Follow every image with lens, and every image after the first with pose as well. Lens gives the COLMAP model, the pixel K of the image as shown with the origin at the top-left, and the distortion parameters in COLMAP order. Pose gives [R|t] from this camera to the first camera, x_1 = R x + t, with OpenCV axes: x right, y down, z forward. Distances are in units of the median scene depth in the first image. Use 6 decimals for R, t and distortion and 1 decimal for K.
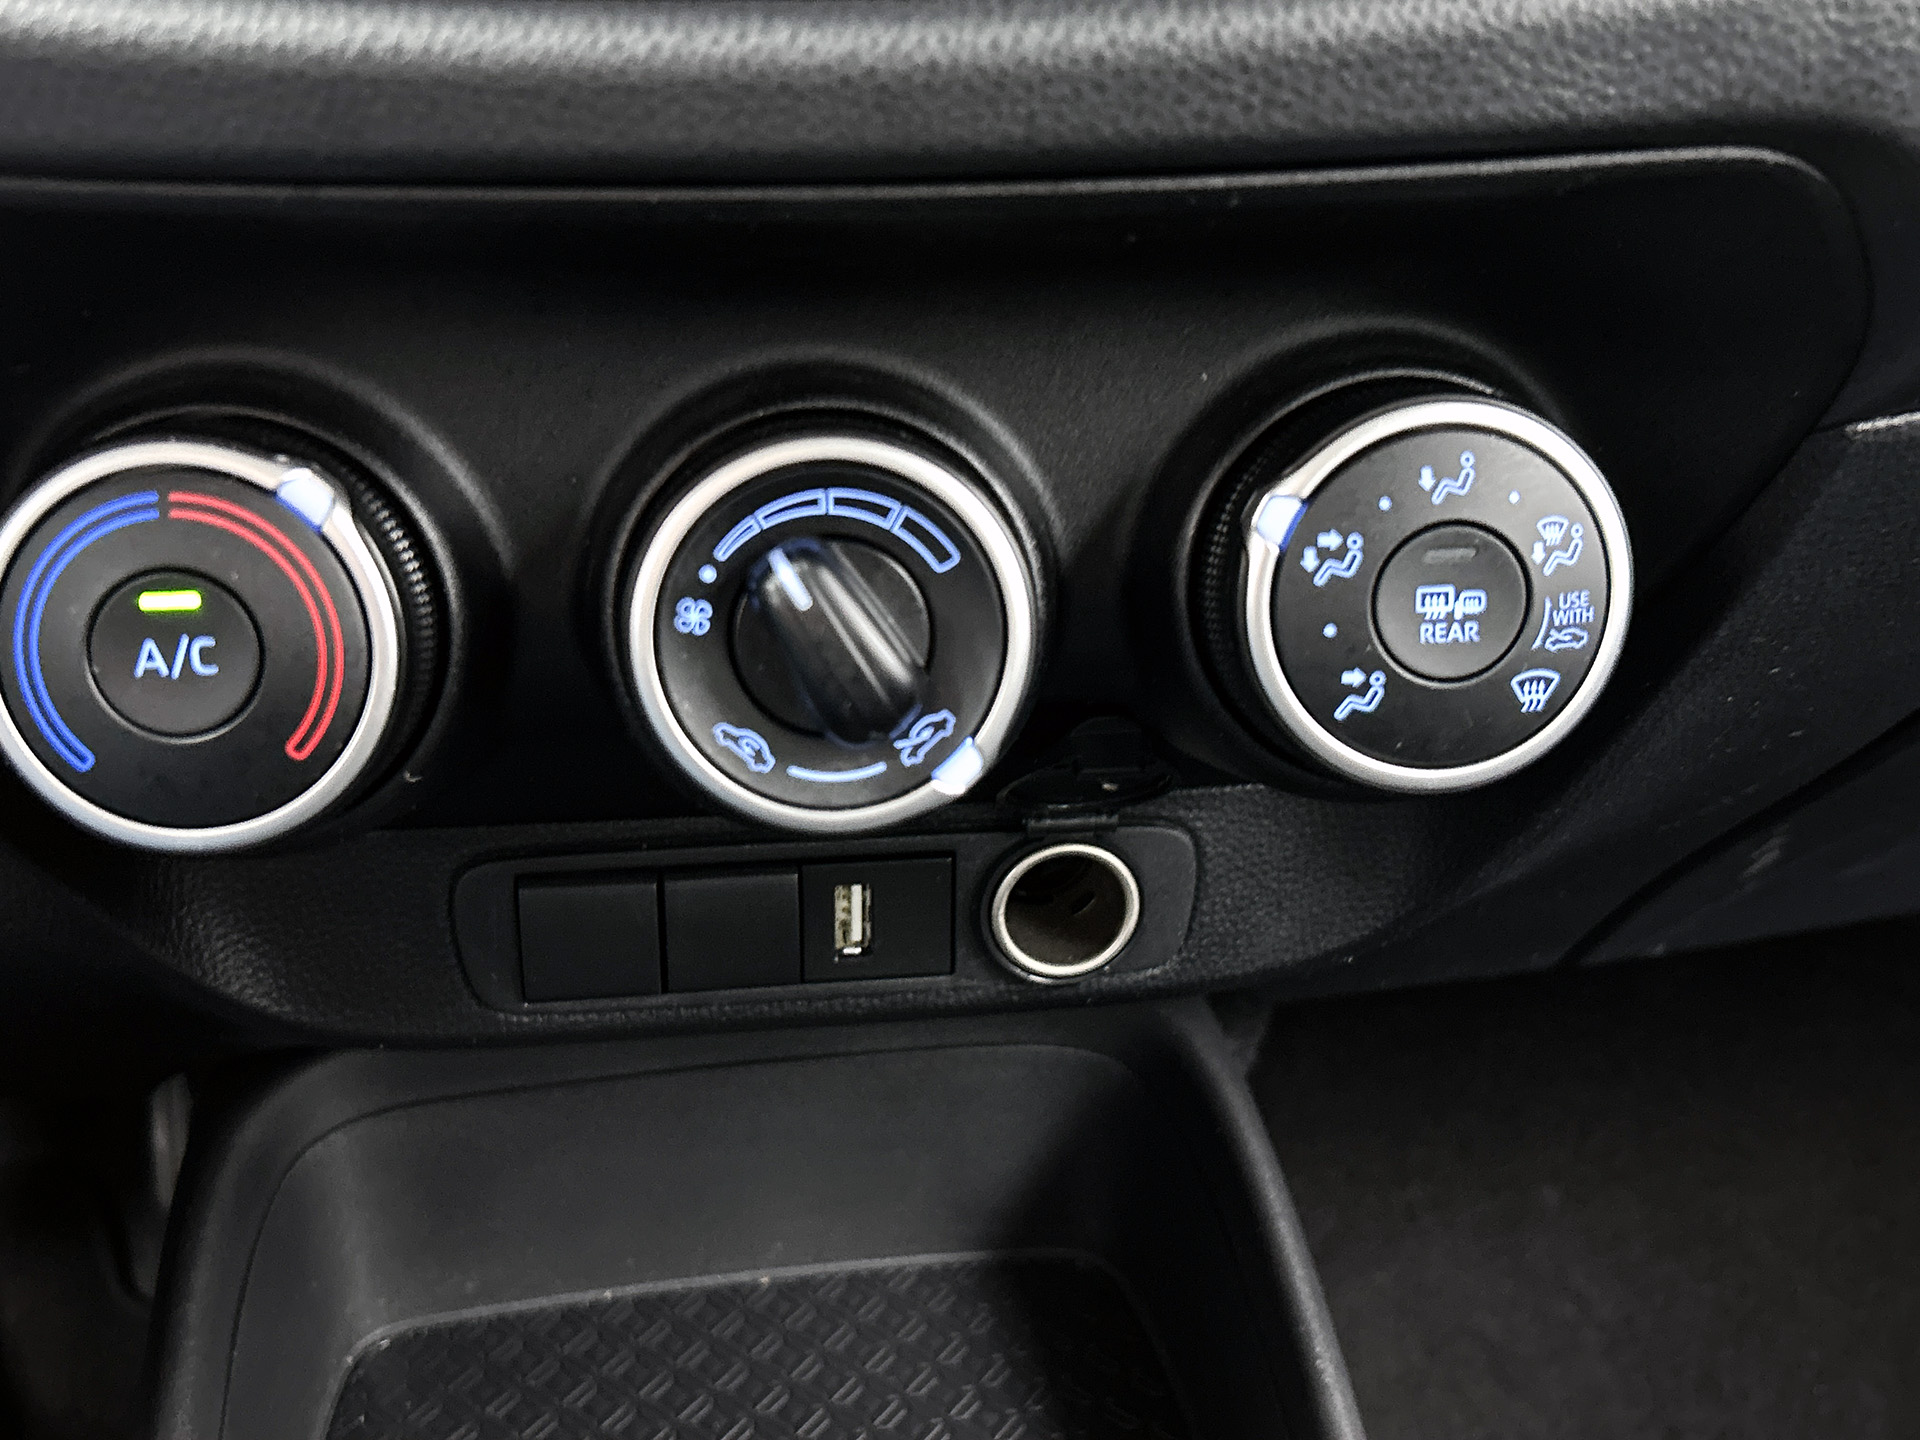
lens RADIAL K [[1930.5, 0, 949.4], [0, 1930.5, 720.2], [0, 0, 1]] dist [0.037758, 0.000000]
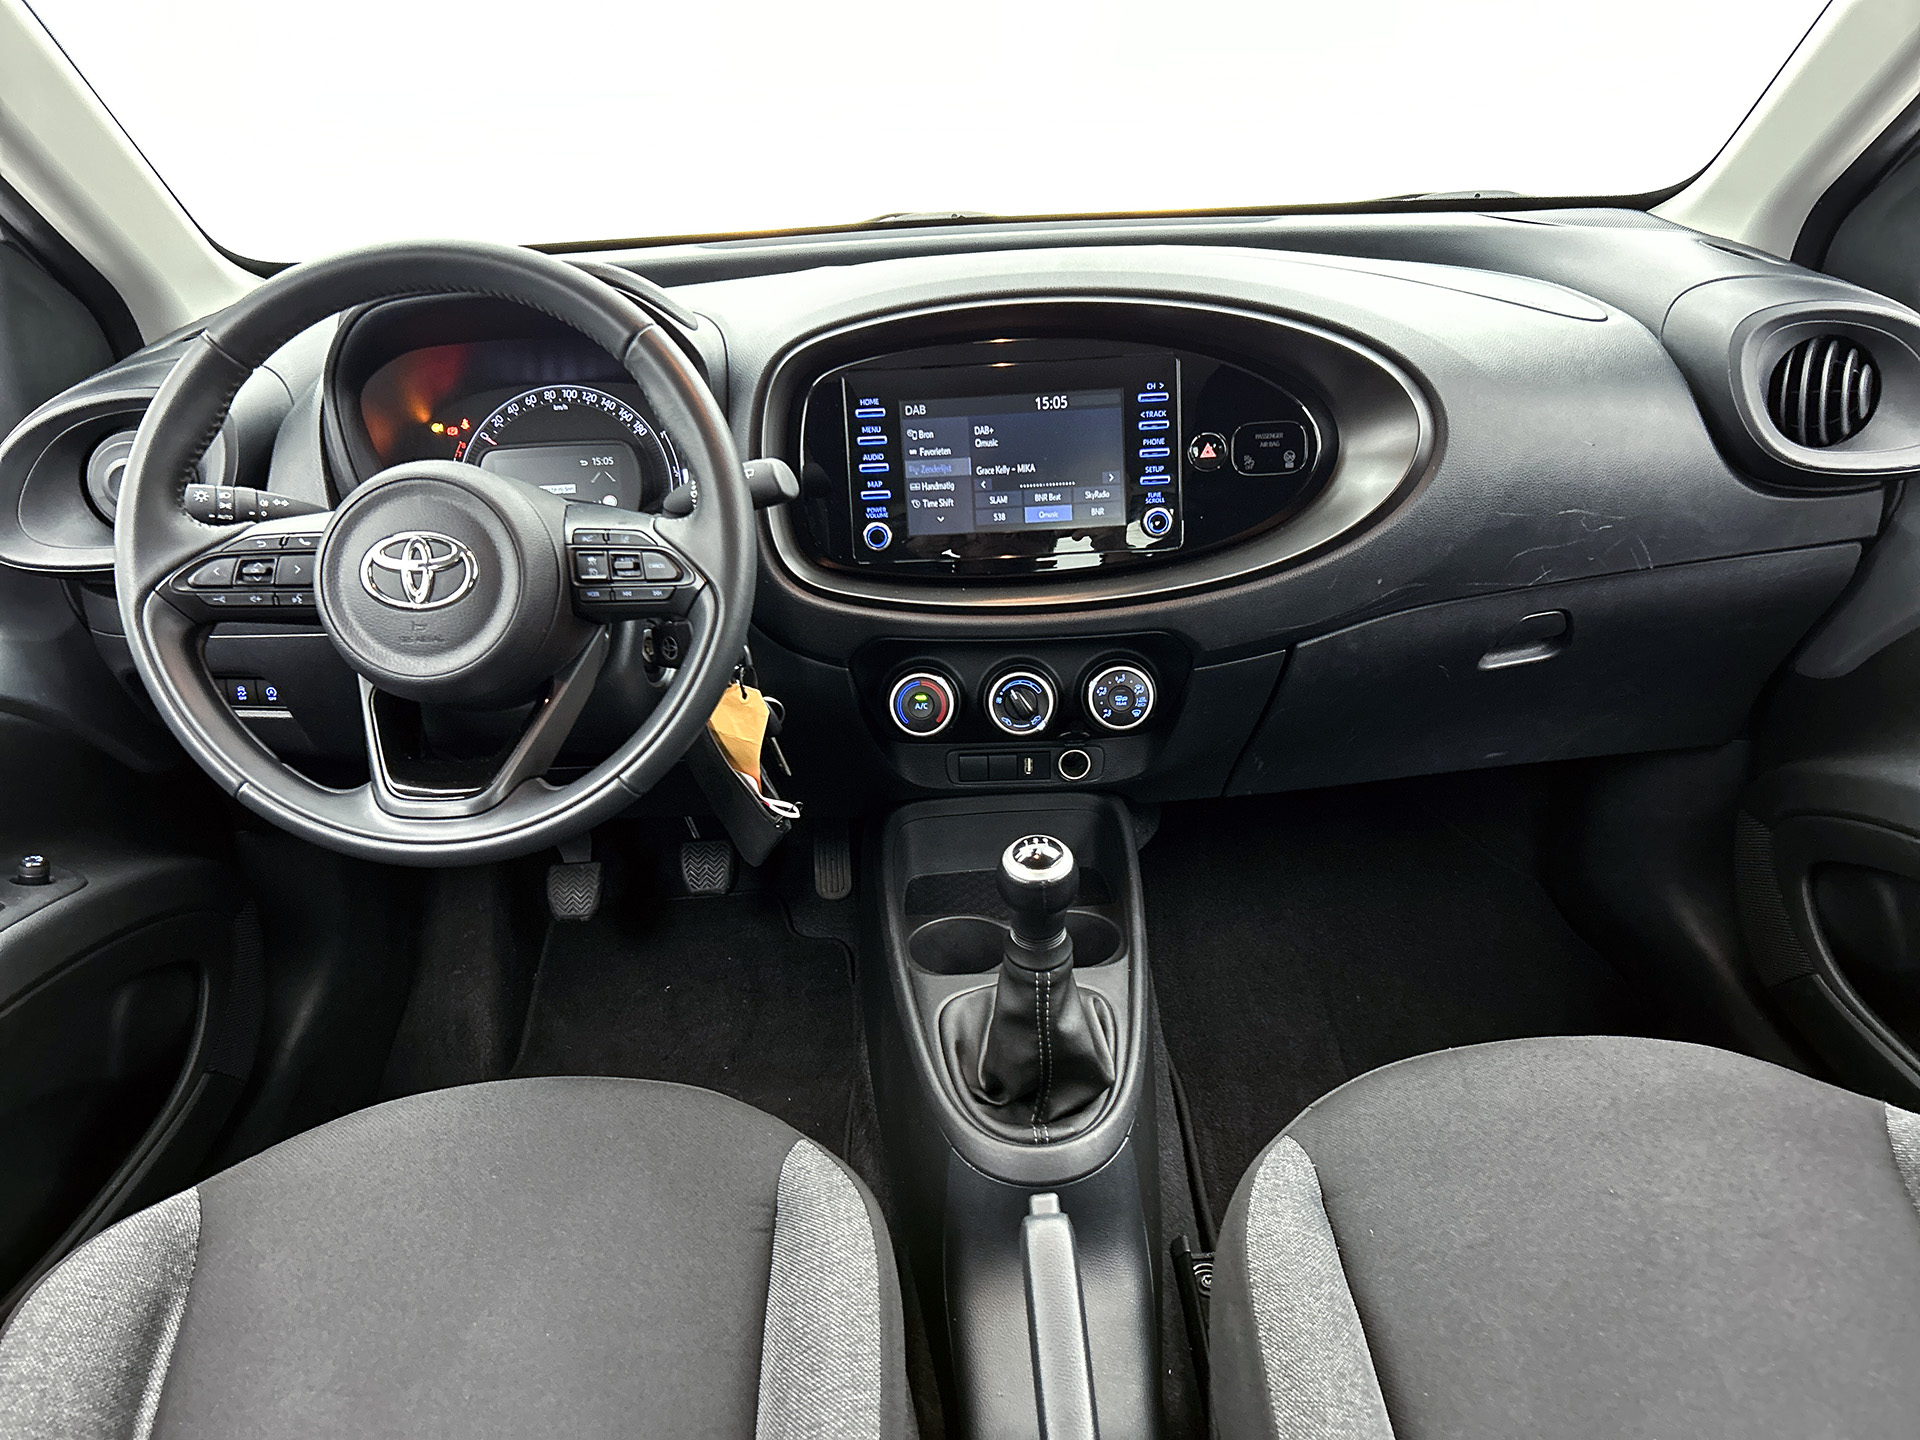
lens RADIAL K [[1518.5, 0, 983.3], [0, 1518.5, 772.0], [0, 0, 1]] dist [-0.002580, 0.005585]
pose [[0.992438, 0.012857, -0.122073, 0.306137], [-0.015162, 0.999724, -0.017973, 0.195064], [0.121808, 0.019688, 0.992358, -2.827125]]
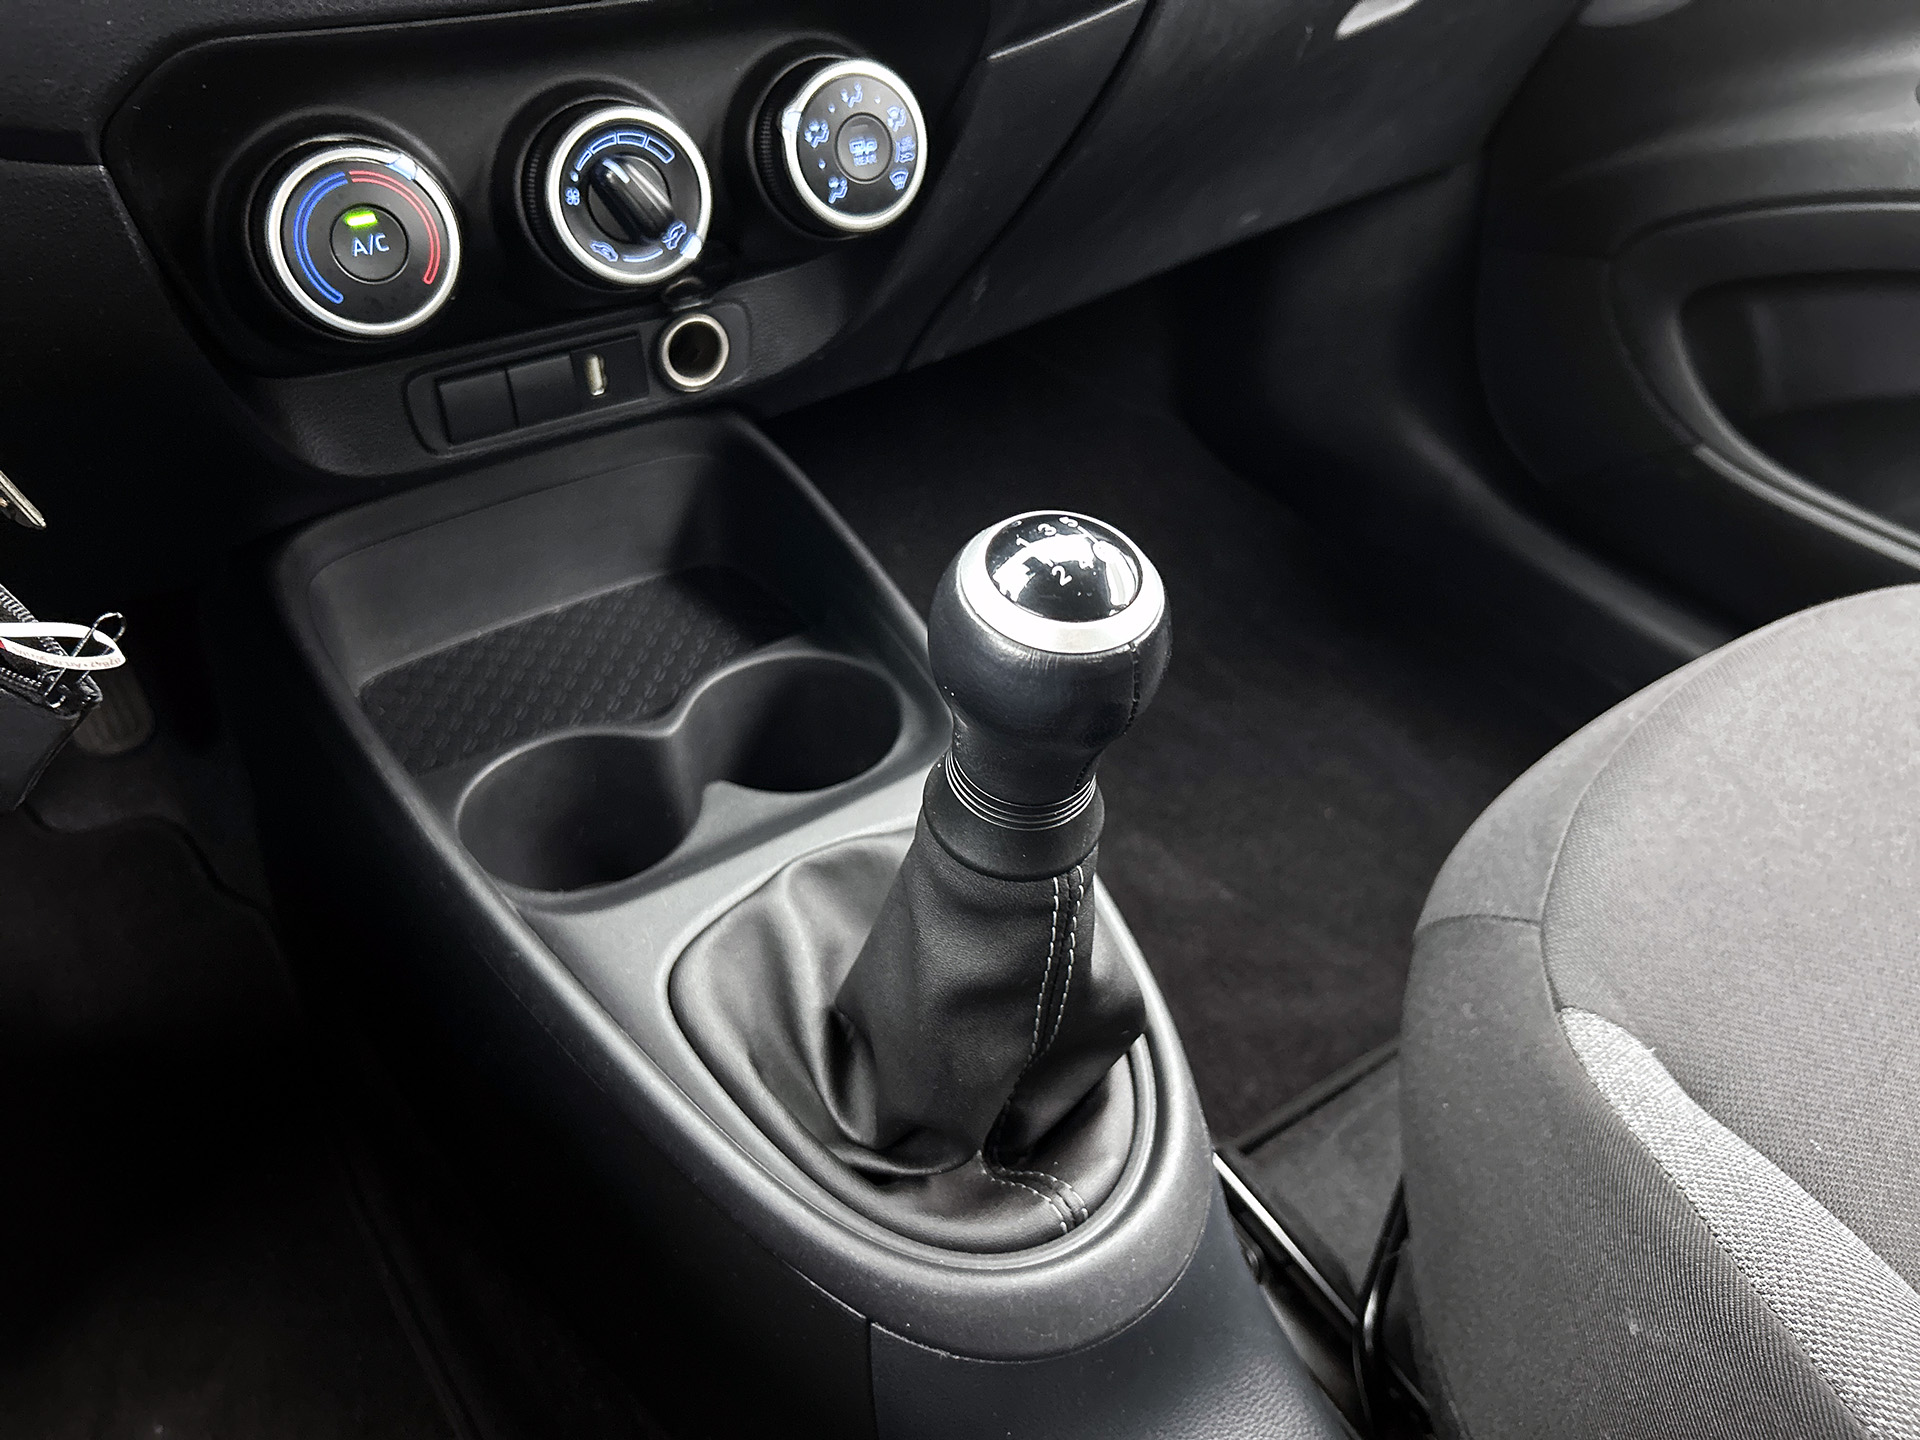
lens RADIAL K [[1518.5, 0, 962.3], [0, 1518.5, 674.7], [0, 0, 1]] dist [-0.002580, 0.005585]
pose [[0.893546, -0.268117, 0.360123, -0.380648], [0.200988, 0.956122, 0.213152, 0.146234], [-0.401471, -0.118081, 0.908228, -0.673292]]
